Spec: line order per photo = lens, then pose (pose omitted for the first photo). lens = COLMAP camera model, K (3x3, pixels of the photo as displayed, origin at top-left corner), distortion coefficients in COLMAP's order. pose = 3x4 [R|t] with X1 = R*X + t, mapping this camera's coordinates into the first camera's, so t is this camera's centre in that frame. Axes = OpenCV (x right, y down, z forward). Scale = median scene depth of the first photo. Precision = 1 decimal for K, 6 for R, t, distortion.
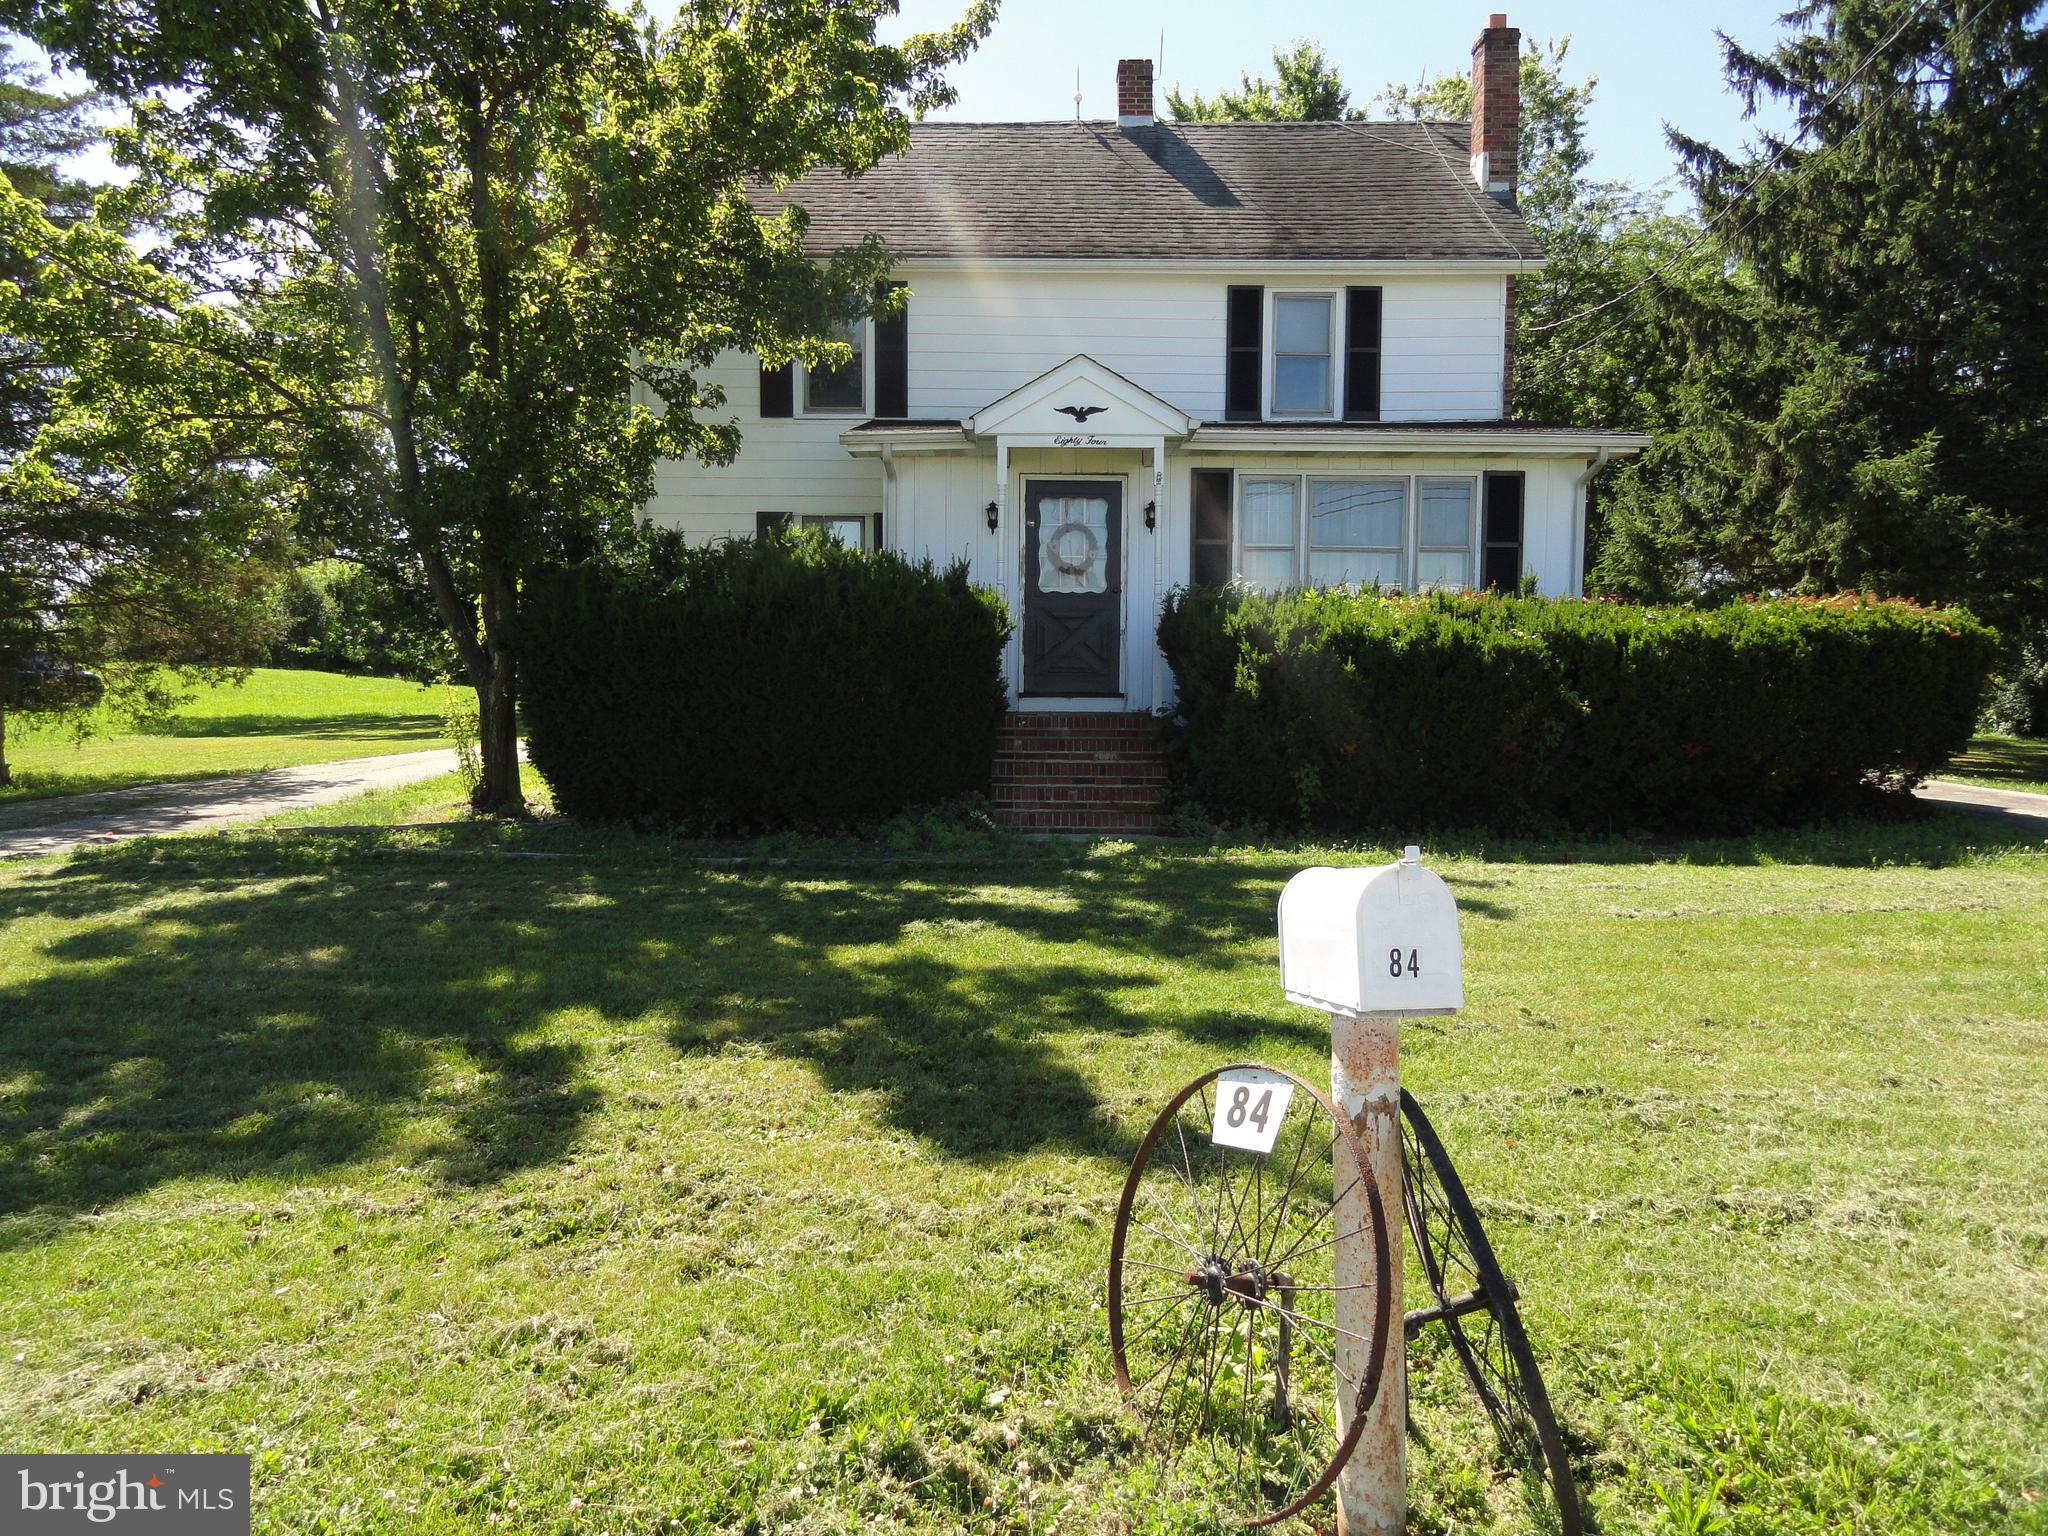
lens RADIAL K [[1451.7, 0, 1024.0], [0, 1451.7, 768.0], [0, 0, 1]] dist [-0.001857, 0.001895]
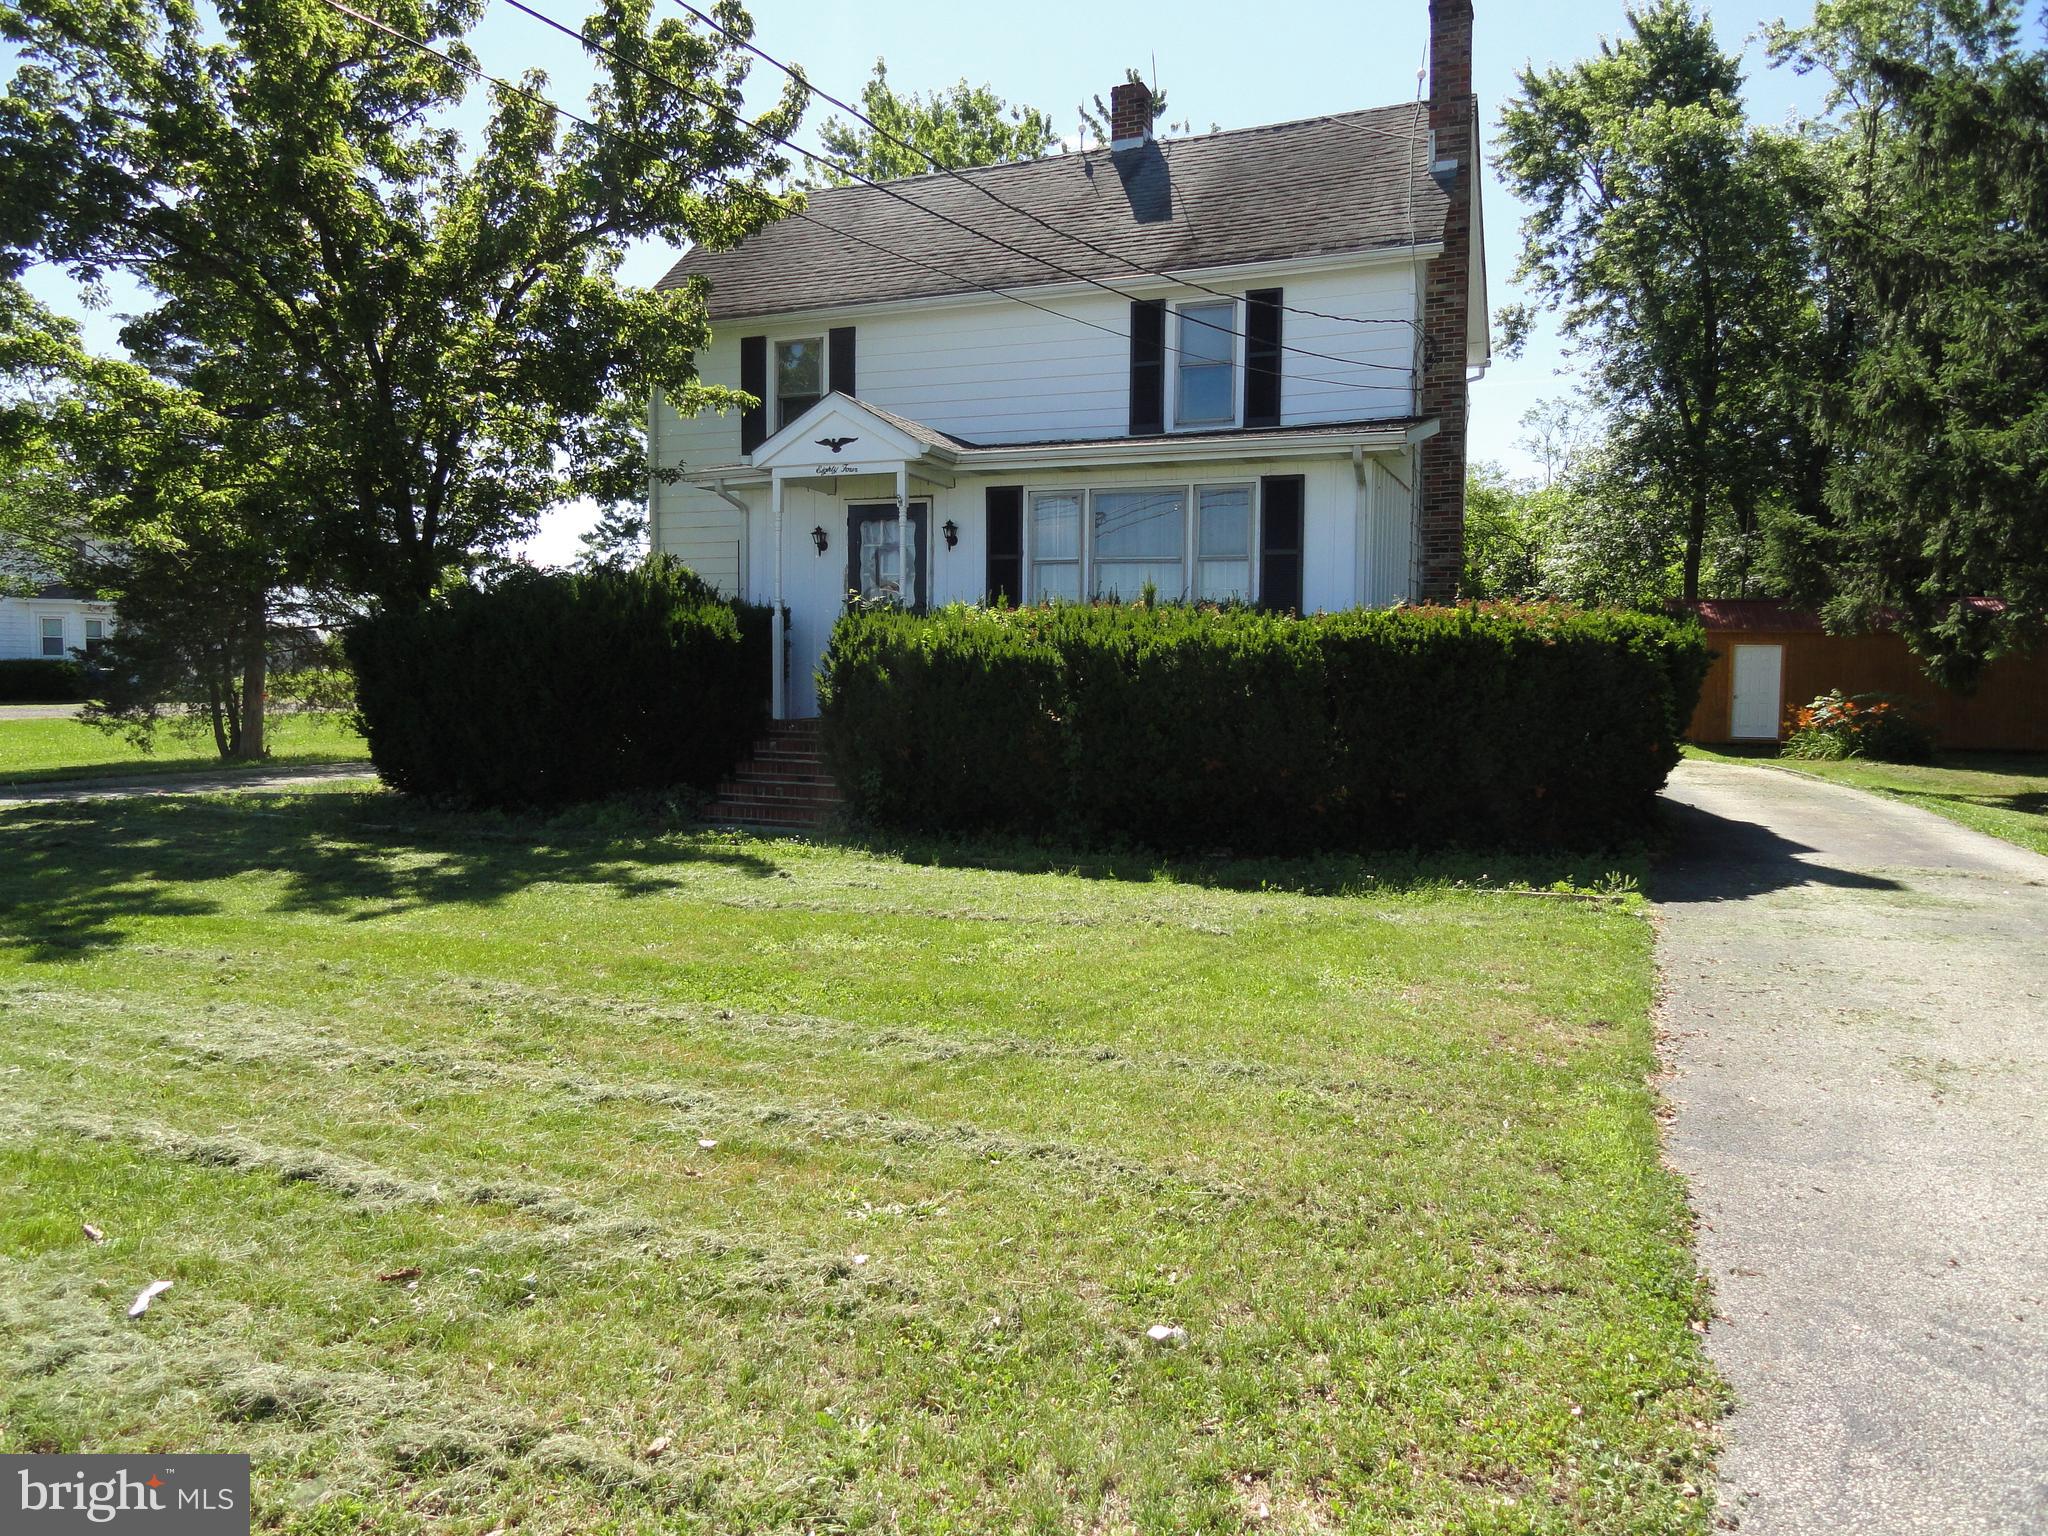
lens RADIAL K [[1439.0, 0, 1024.0], [0, 1439.0, 768.0], [0, 0, 1]] dist [0.001063, 0.004493]
pose [[0.916337, 0.030511, -0.399245, 0.502490], [-0.033577, 0.999436, -0.000686, -0.003501], [0.398999, 0.014034, 0.916844, 0.053245]]
